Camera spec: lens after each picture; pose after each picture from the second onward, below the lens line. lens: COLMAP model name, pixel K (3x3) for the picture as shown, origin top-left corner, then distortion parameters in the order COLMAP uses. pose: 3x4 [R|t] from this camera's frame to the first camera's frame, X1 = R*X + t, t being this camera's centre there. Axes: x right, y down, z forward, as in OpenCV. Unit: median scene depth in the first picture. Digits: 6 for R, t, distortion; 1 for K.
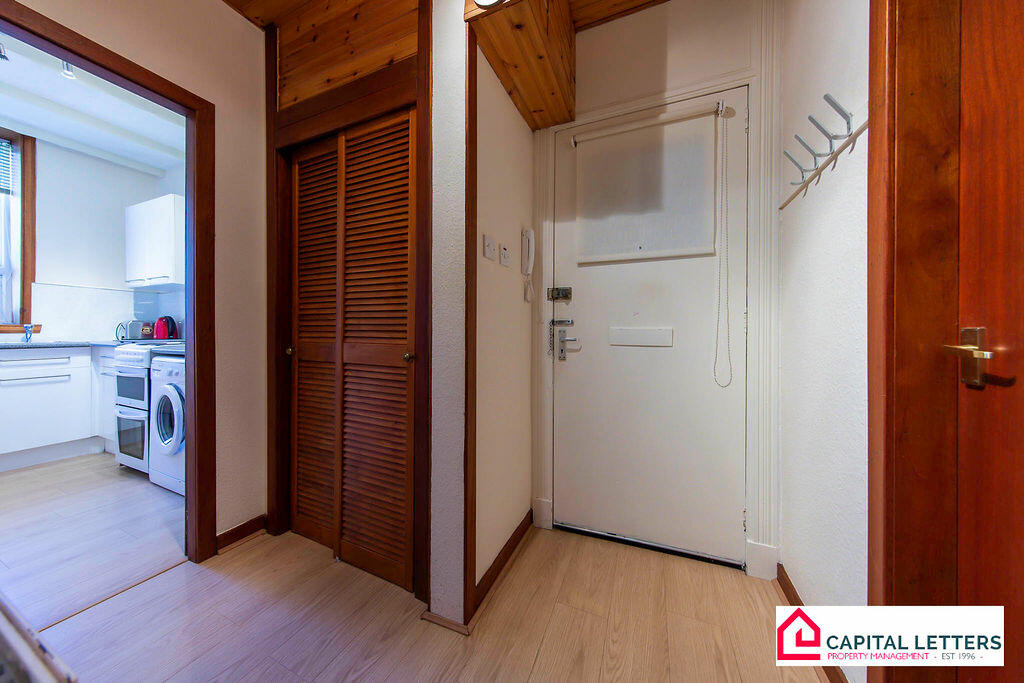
lens RADIAL K [[323.8, 0, 510.0], [0, 323.8, 332.7], [0, 0, 1]] dist [0.006205, -0.000118]
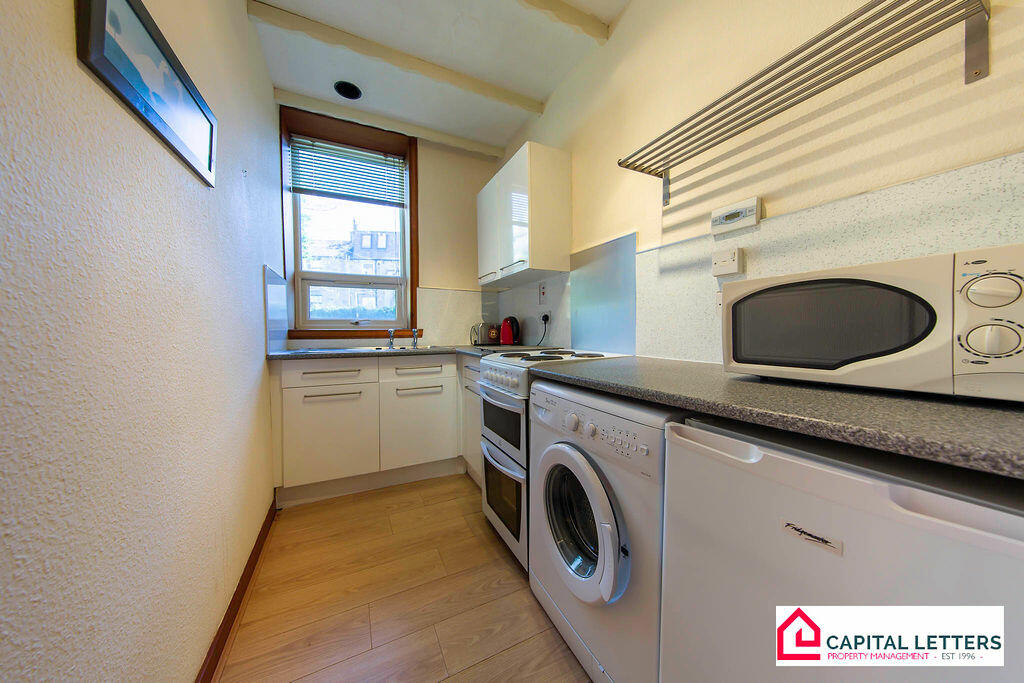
lens RADIAL K [[323.8, 0, 510.0], [0, 323.8, 332.7], [0, 0, 1]] dist [0.006205, -0.000118]
pose [[0.765027, -0.008716, -0.643939, -0.618413], [0.013451, 0.999907, 0.002447, -0.013988], [0.643858, -0.010534, 0.765073, 0.434998]]
